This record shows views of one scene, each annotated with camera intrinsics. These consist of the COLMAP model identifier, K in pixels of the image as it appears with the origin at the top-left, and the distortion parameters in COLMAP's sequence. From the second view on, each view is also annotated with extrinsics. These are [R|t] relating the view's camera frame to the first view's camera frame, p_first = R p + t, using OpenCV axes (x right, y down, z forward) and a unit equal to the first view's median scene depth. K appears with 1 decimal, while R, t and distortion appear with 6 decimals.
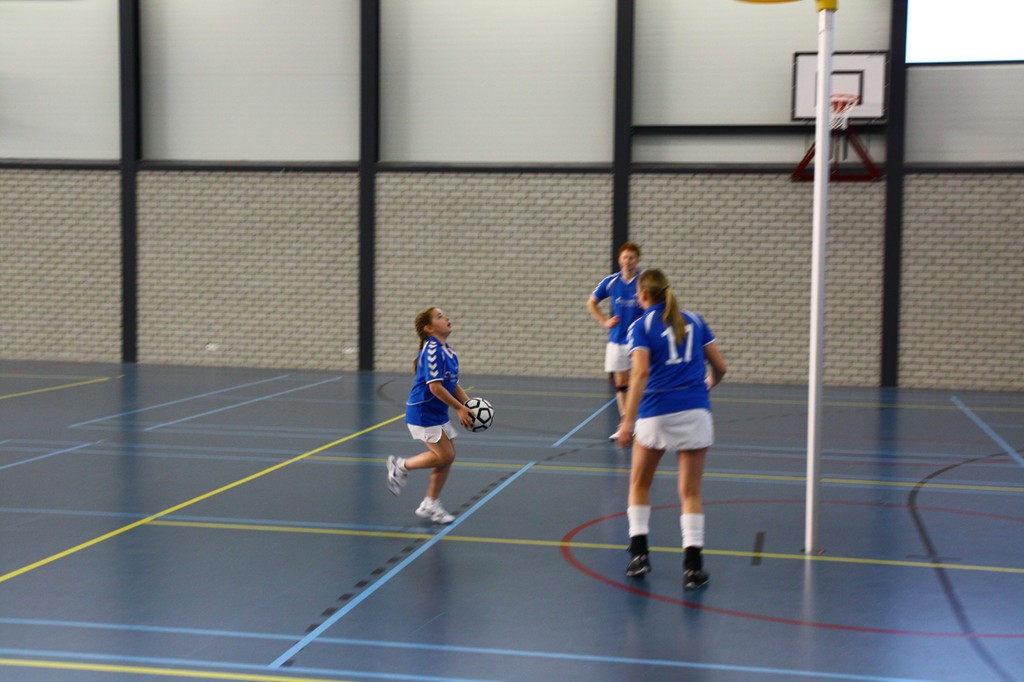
lens RADIAL K [[1479.6, 0, 504.3], [0, 1479.6, 337.8], [0, 0, 1]] dist [0.093631, 0.000000]
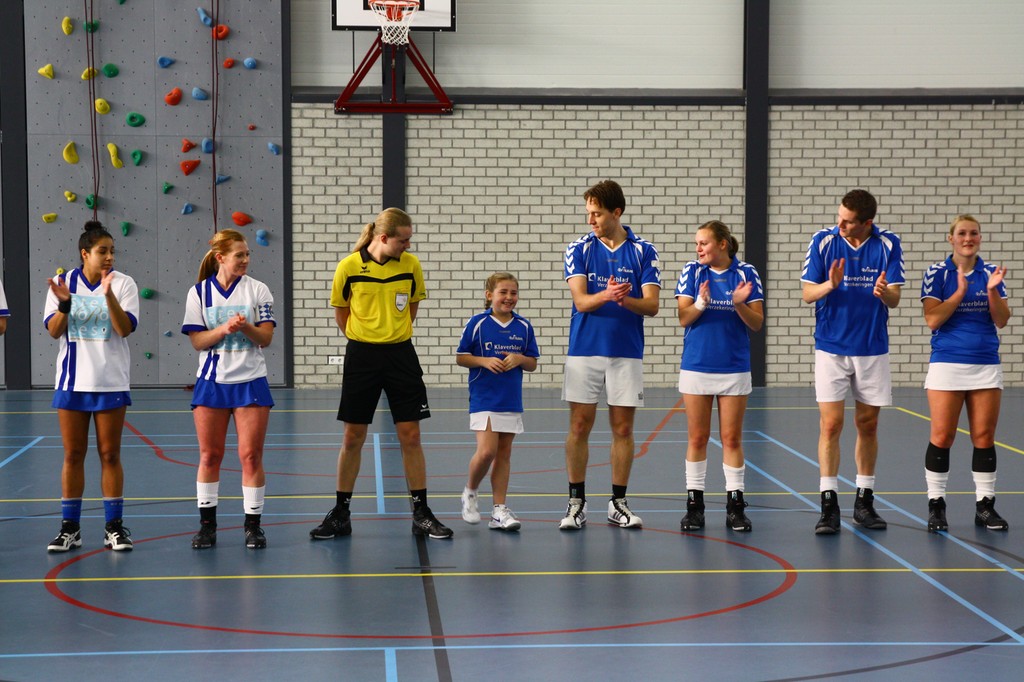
lens RADIAL K [[2292.4, 0, 474.9], [0, 2292.4, 357.4], [0, 0, 1]] dist [0.256437, 0.000000]
pose [[0.959776, -0.030394, 0.279115, -0.681308], [0.030260, 0.999531, 0.004791, -0.005593], [-0.279130, 0.003848, 0.960246, 0.019602]]
